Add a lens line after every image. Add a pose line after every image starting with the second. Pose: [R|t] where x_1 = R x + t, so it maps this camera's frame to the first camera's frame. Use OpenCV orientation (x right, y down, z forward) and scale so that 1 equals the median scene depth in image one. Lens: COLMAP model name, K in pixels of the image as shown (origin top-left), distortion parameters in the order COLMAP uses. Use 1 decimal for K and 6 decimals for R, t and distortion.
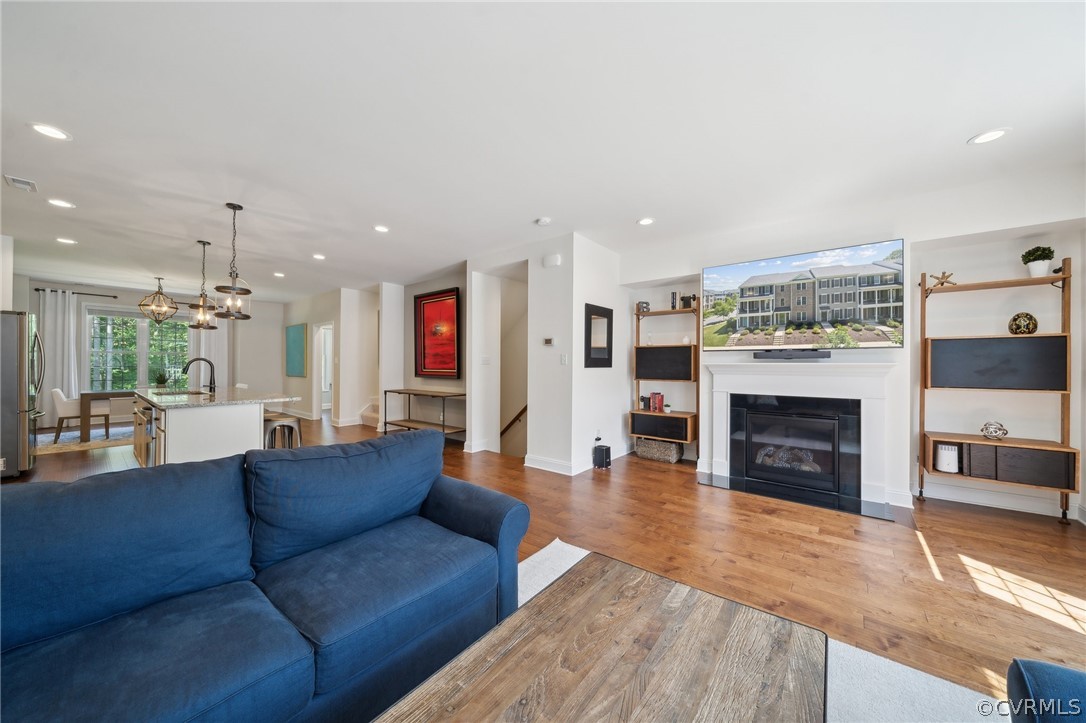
lens RADIAL K [[377.1, 0, 538.7], [0, 377.1, 361.3], [0, 0, 1]] dist [-0.008385, -0.000123]
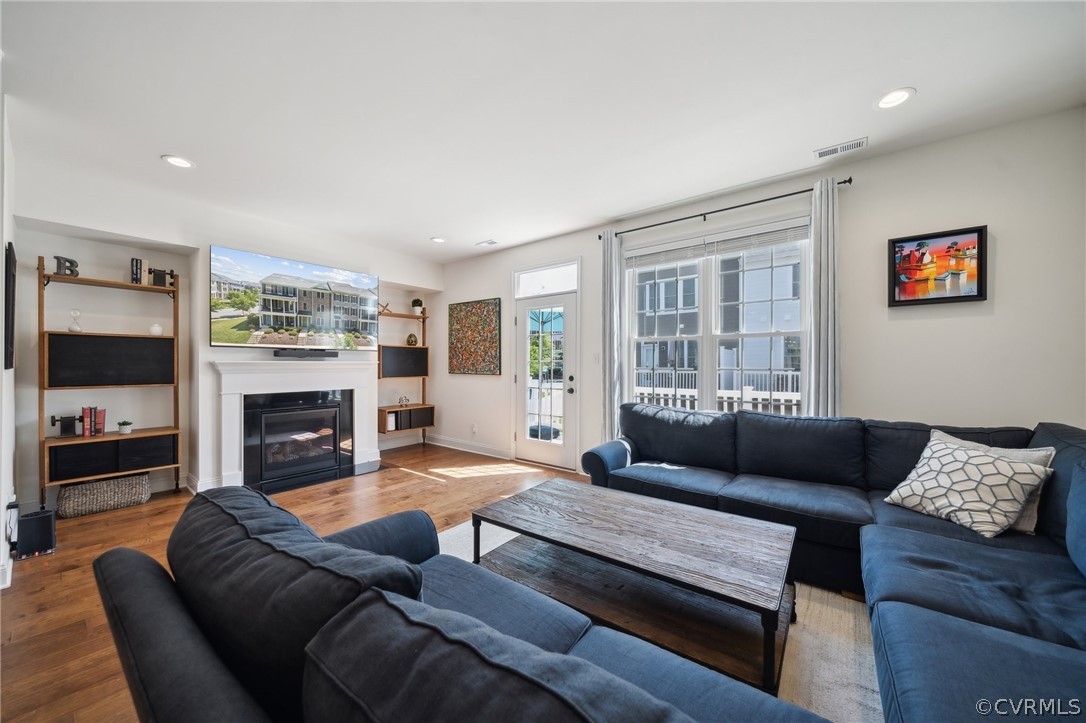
lens RADIAL K [[389.0, 0, 545.2], [0, 389.0, 364.3], [0, 0, 1]] dist [-0.009645, -0.000168]
pose [[-0.027015, -0.009382, 0.999591, -0.464955], [-0.006730, 0.999935, 0.009203, -0.004307], [-0.999612, -0.006478, -0.027077, 0.314678]]
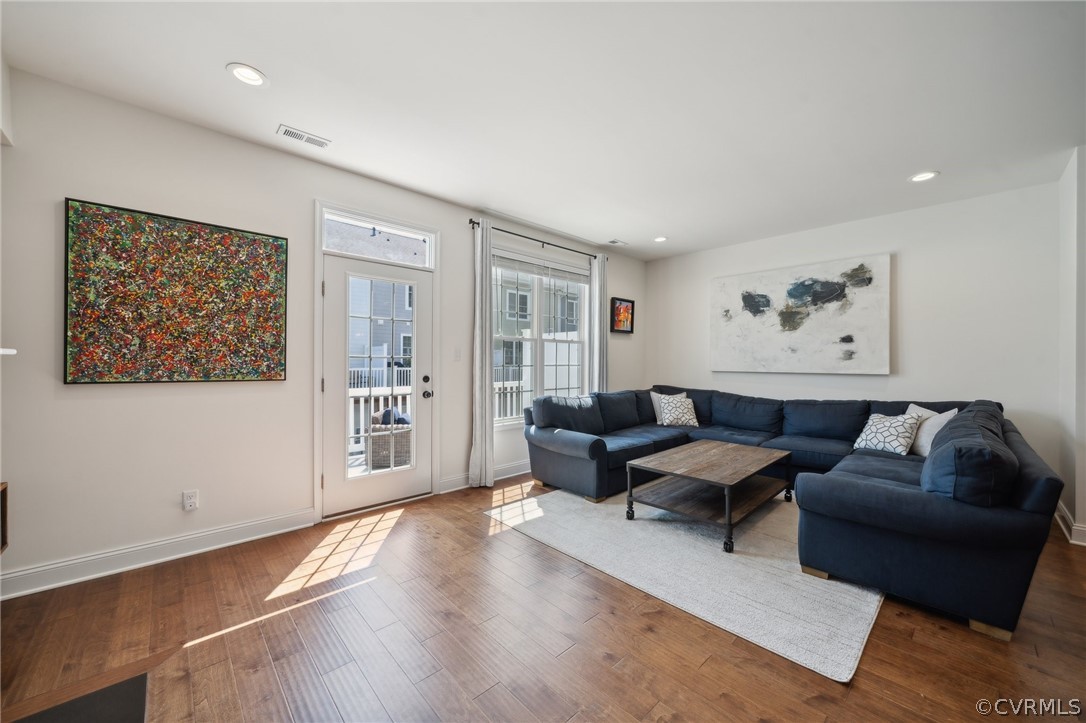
lens RADIAL K [[403.6, 0, 543.2], [0, 403.6, 364.5], [0, 0, 1]] dist [-0.008735, 0.000014]
pose [[-0.991140, -0.011352, 0.132334, 0.279955], [-0.011656, 0.999931, -0.001523, 0.011475], [-0.132307, -0.003052, -0.991204, 1.102657]]
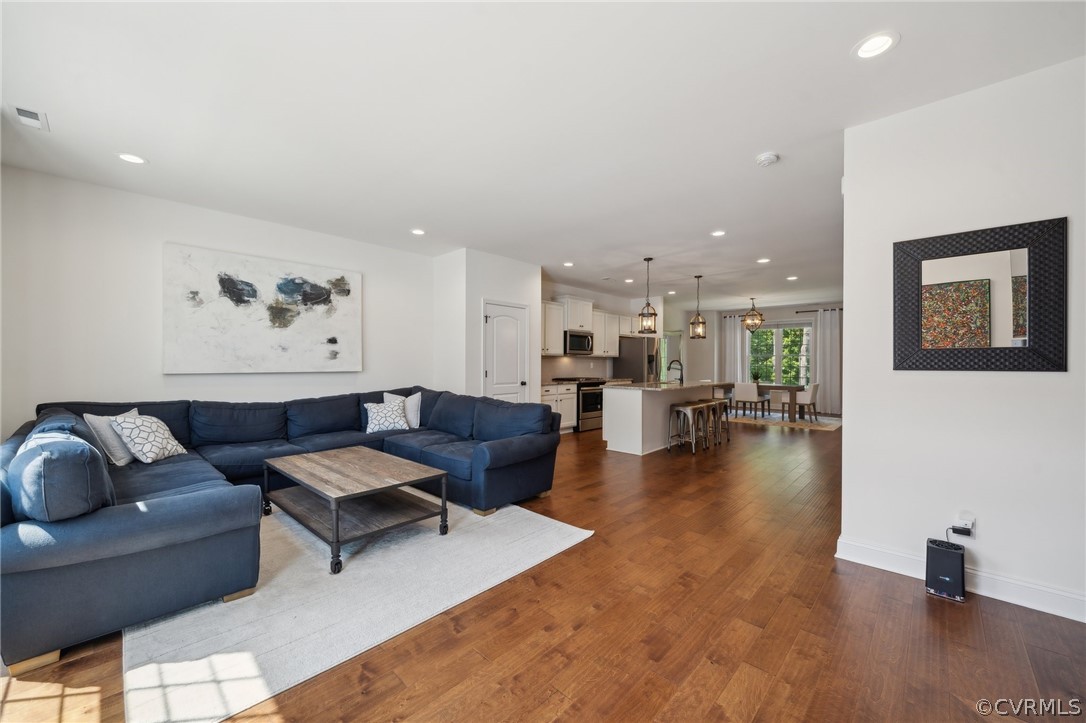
lens RADIAL K [[413.0, 0, 543.0], [0, 413.0, 361.5], [0, 0, 1]] dist [-0.009404, -0.000019]
pose [[-0.071491, -0.007595, -0.997412, 0.804640], [0.004932, 0.999956, -0.007968, 0.008089], [0.997429, -0.005489, -0.071451, 0.635815]]
